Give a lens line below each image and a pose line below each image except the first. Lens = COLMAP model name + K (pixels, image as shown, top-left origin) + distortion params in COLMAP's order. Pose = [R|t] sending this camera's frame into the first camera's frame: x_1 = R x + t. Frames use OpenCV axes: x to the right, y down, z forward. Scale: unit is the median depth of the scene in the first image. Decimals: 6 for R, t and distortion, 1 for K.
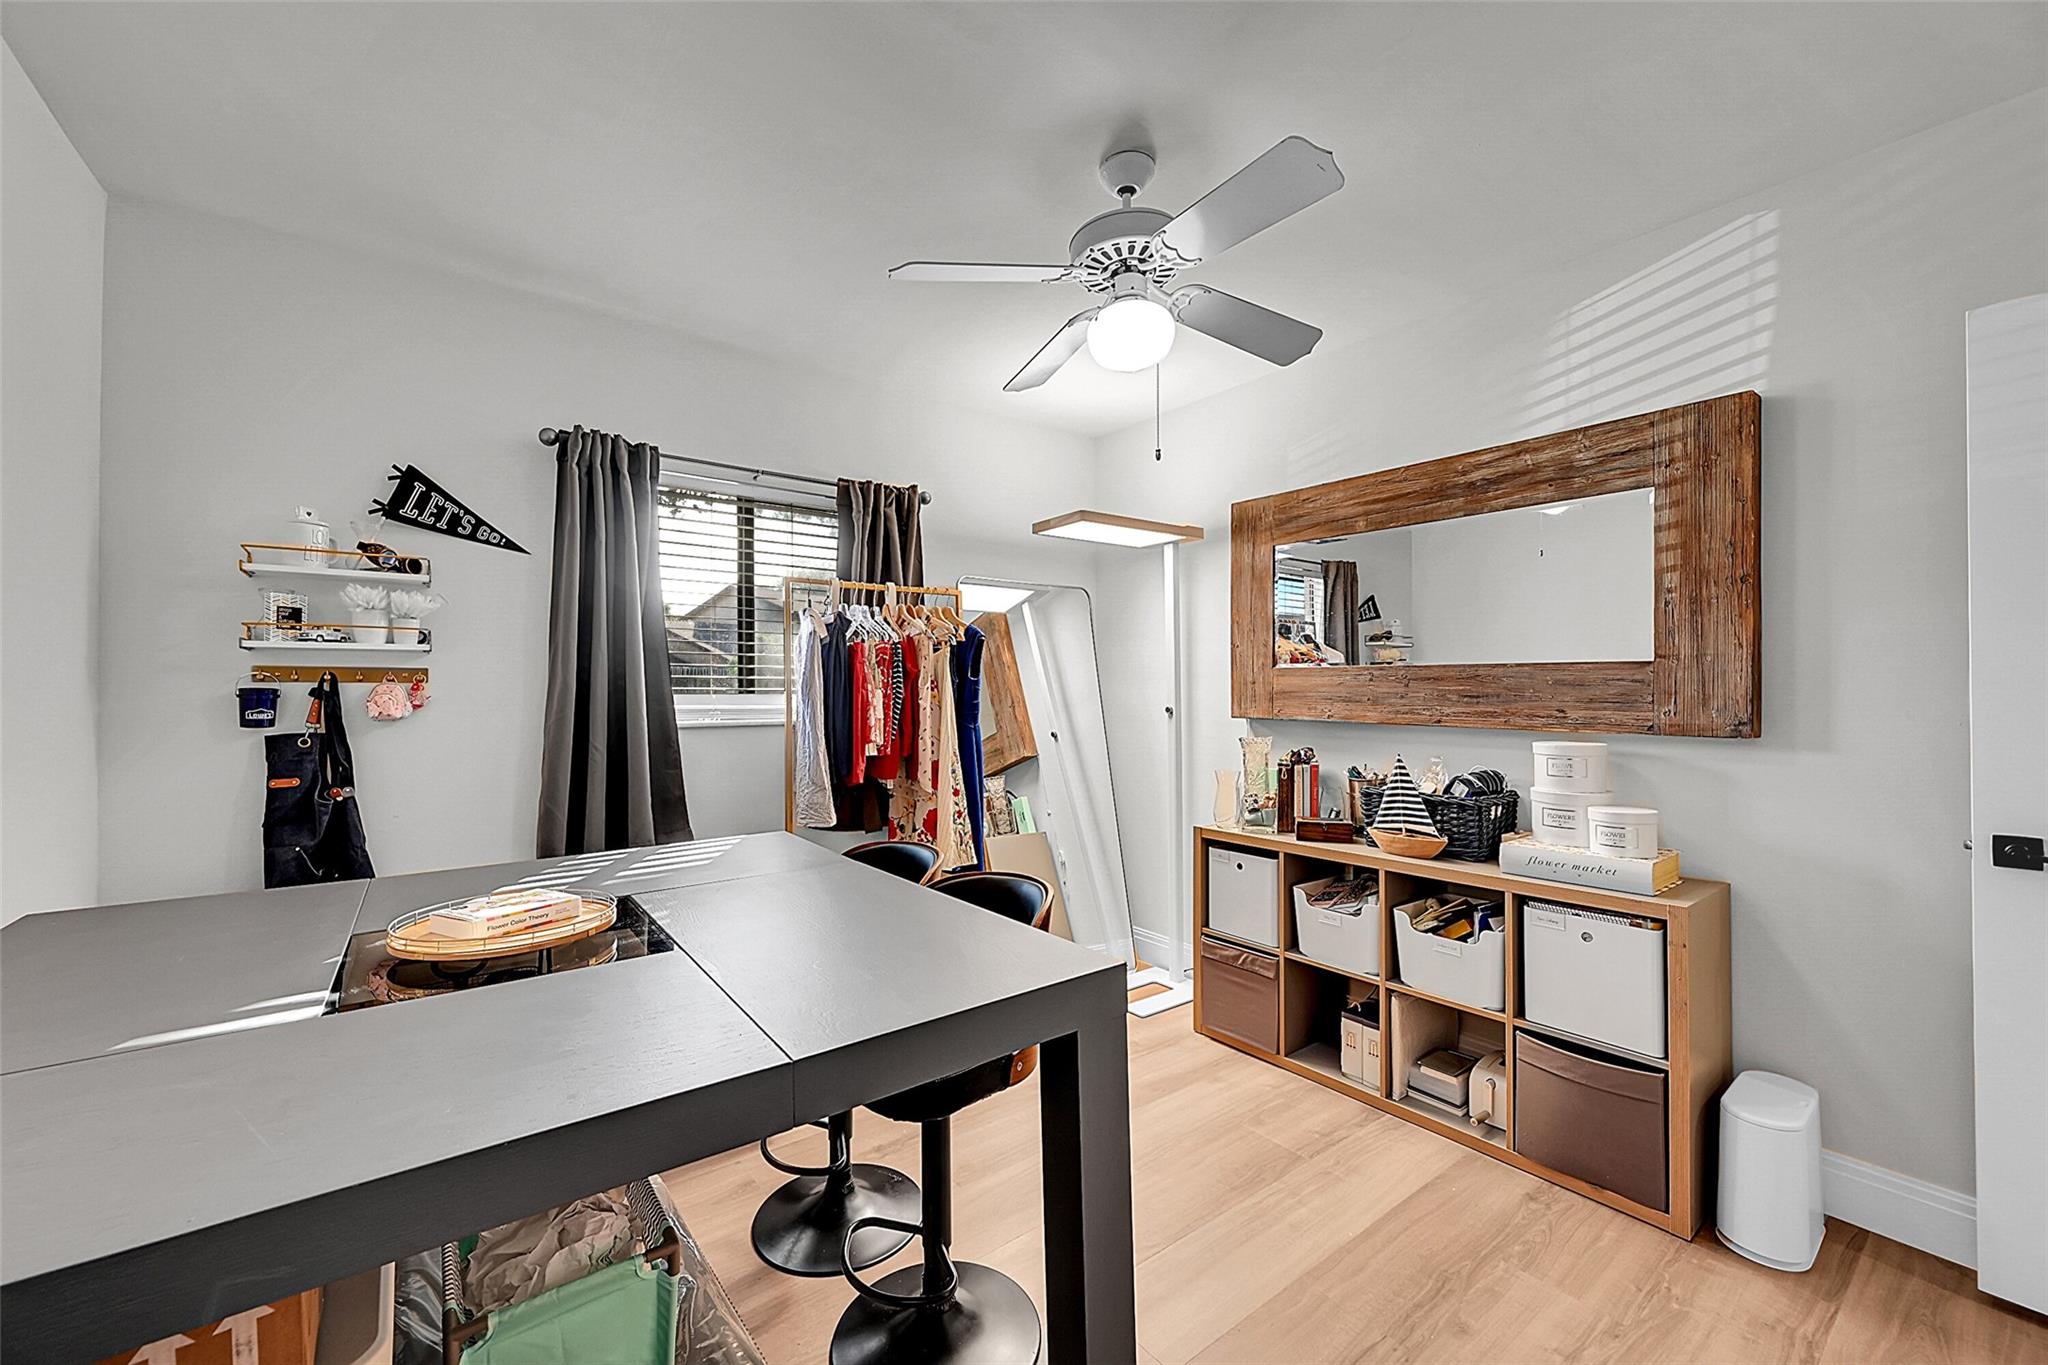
lens RADIAL K [[806.4, 0, 1025.9], [0, 806.4, 677.5], [0, 0, 1]] dist [-0.003684, 0.000979]
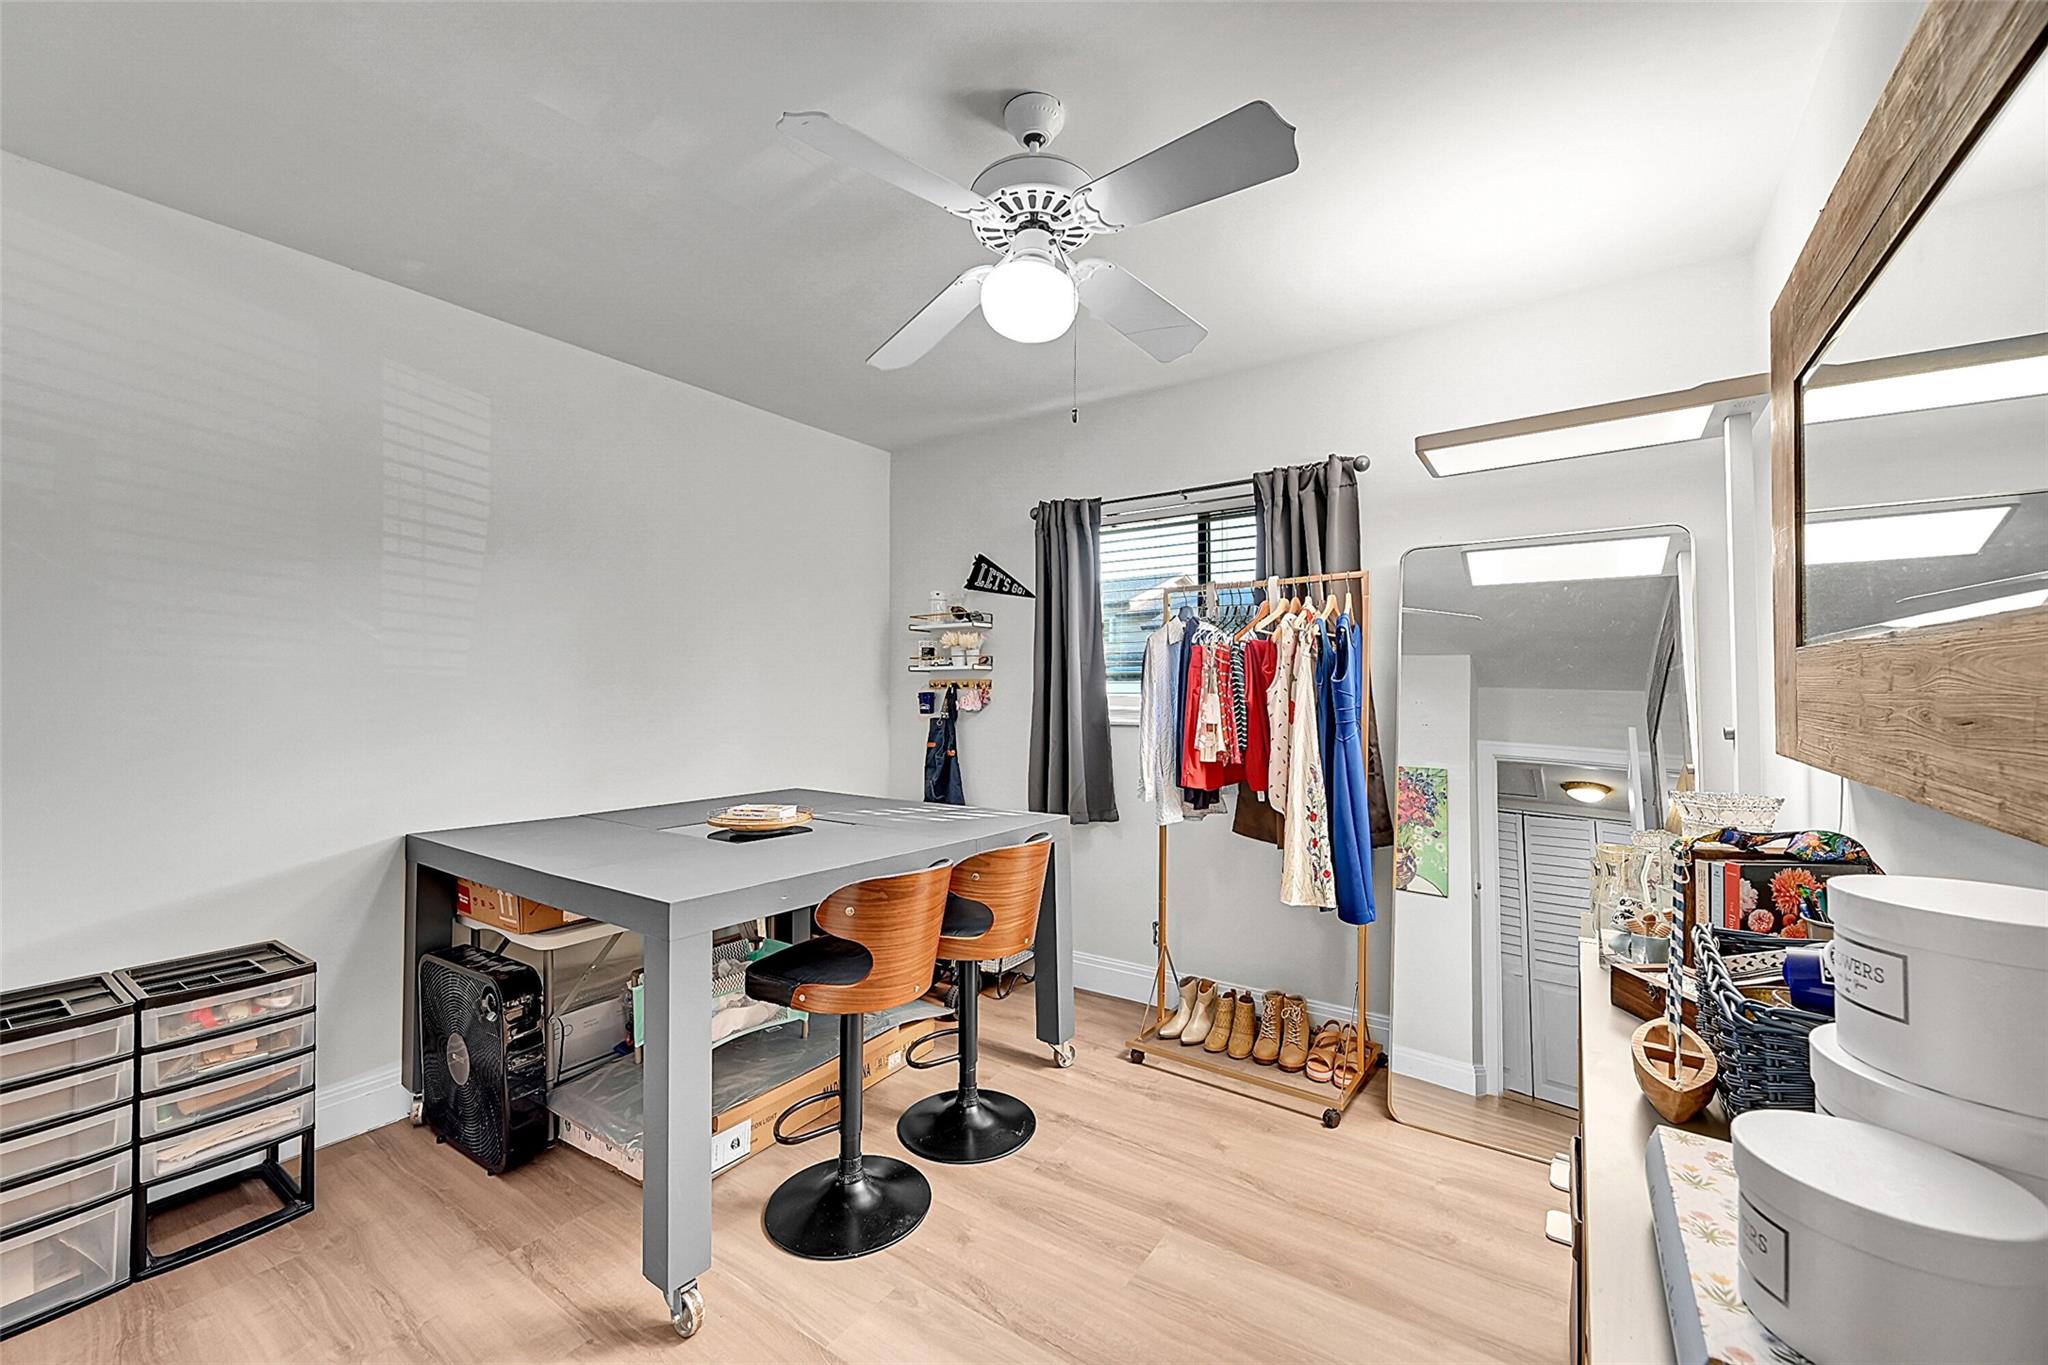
lens RADIAL K [[806.4, 0, 1019.8], [0, 806.4, 689.5], [0, 0, 1]] dist [-0.003684, 0.000979]
pose [[0.305732, -0.000293, -0.952117, 0.778249], [0.016389, 0.999853, 0.004955, 0.000532], [0.951976, -0.017119, 0.305692, 0.569128]]
